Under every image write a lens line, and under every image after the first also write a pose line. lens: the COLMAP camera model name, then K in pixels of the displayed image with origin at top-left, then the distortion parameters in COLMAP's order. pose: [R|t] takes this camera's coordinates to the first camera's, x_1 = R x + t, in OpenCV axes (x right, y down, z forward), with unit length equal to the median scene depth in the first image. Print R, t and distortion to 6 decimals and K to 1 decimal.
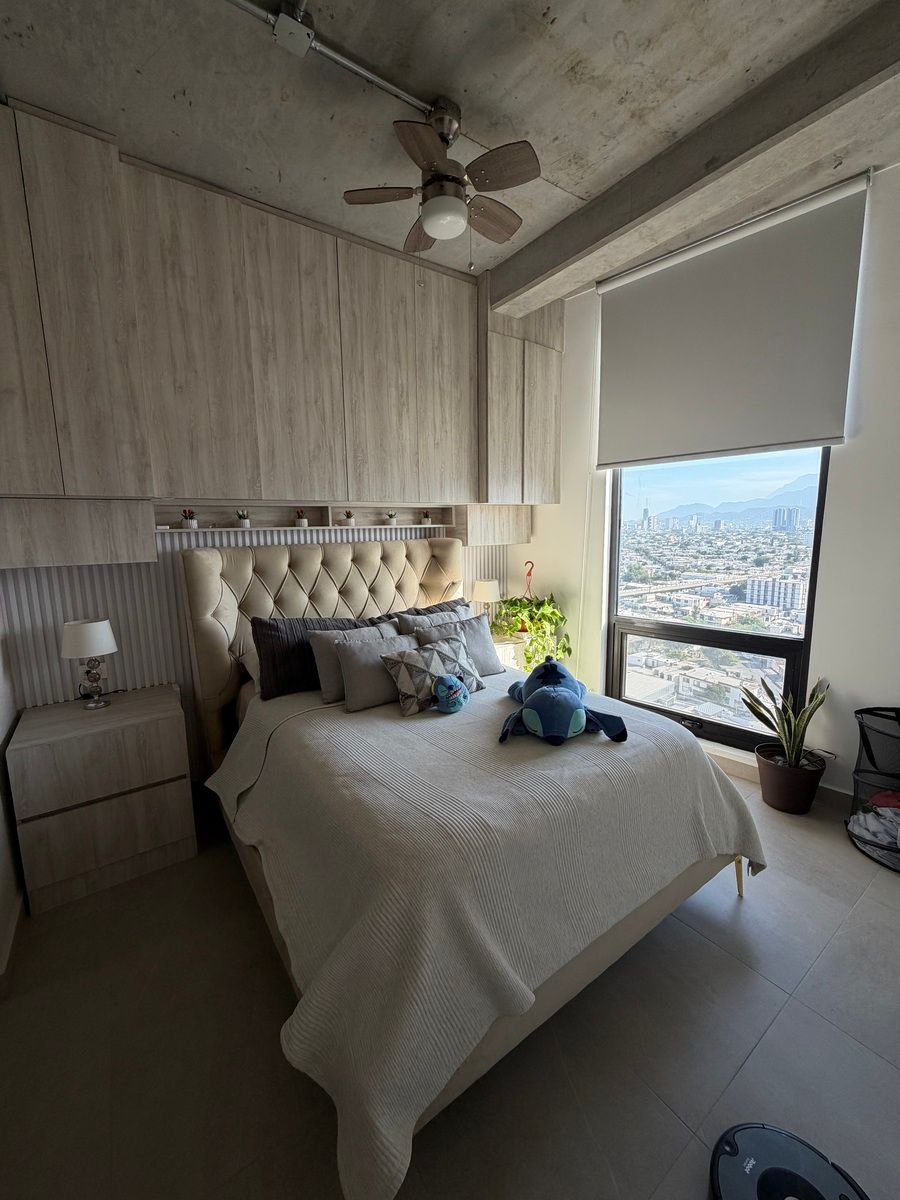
lens RADIAL K [[473.4, 0, 450.0], [0, 473.4, 600.0], [0, 0, 1]] dist [-0.002194, -0.000315]
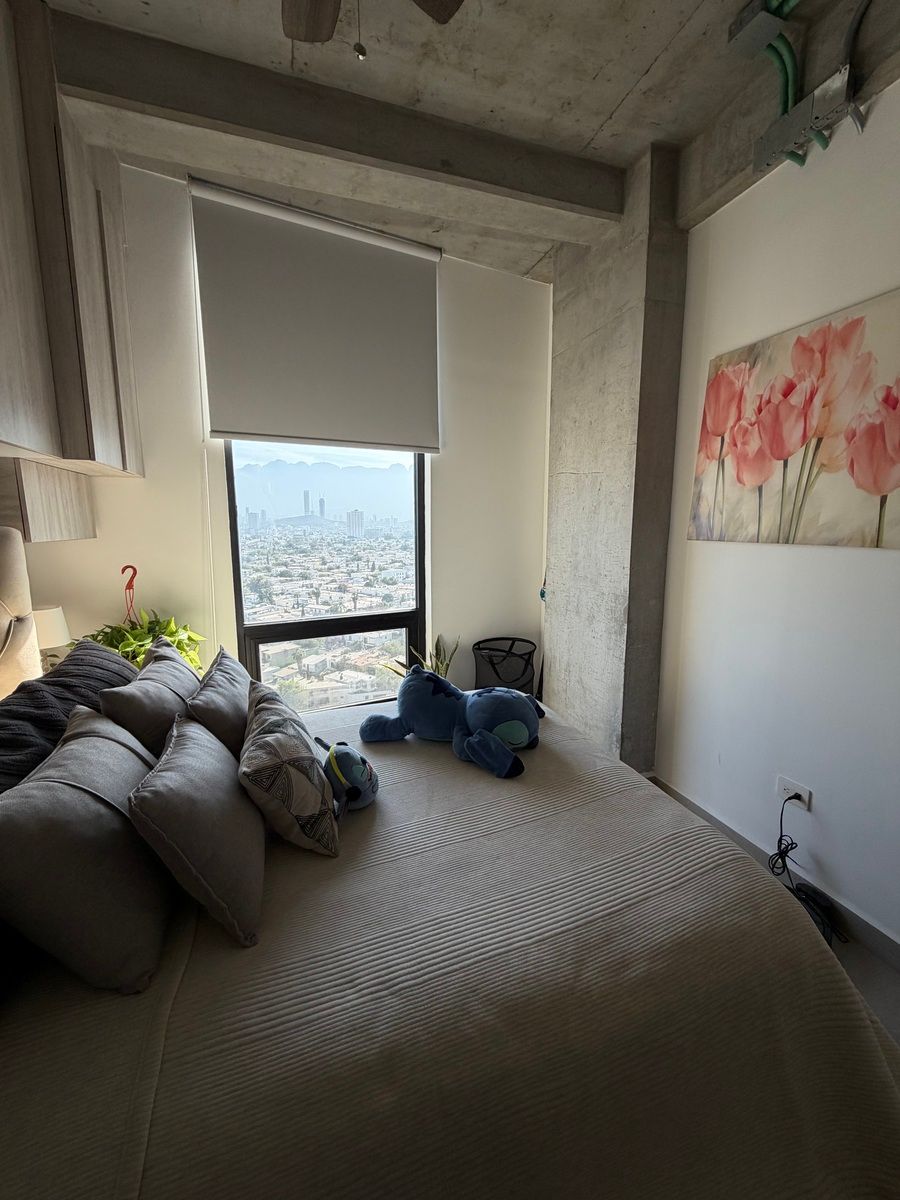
lens RADIAL K [[473.4, 0, 450.0], [0, 473.4, 600.0], [0, 0, 1]] dist [-0.002194, -0.000315]
pose [[0.289601, -0.130377, 0.948226, -0.445436], [0.143507, 0.985396, 0.091659, -0.048665], [-0.946328, 0.109533, 0.304081, 0.607586]]
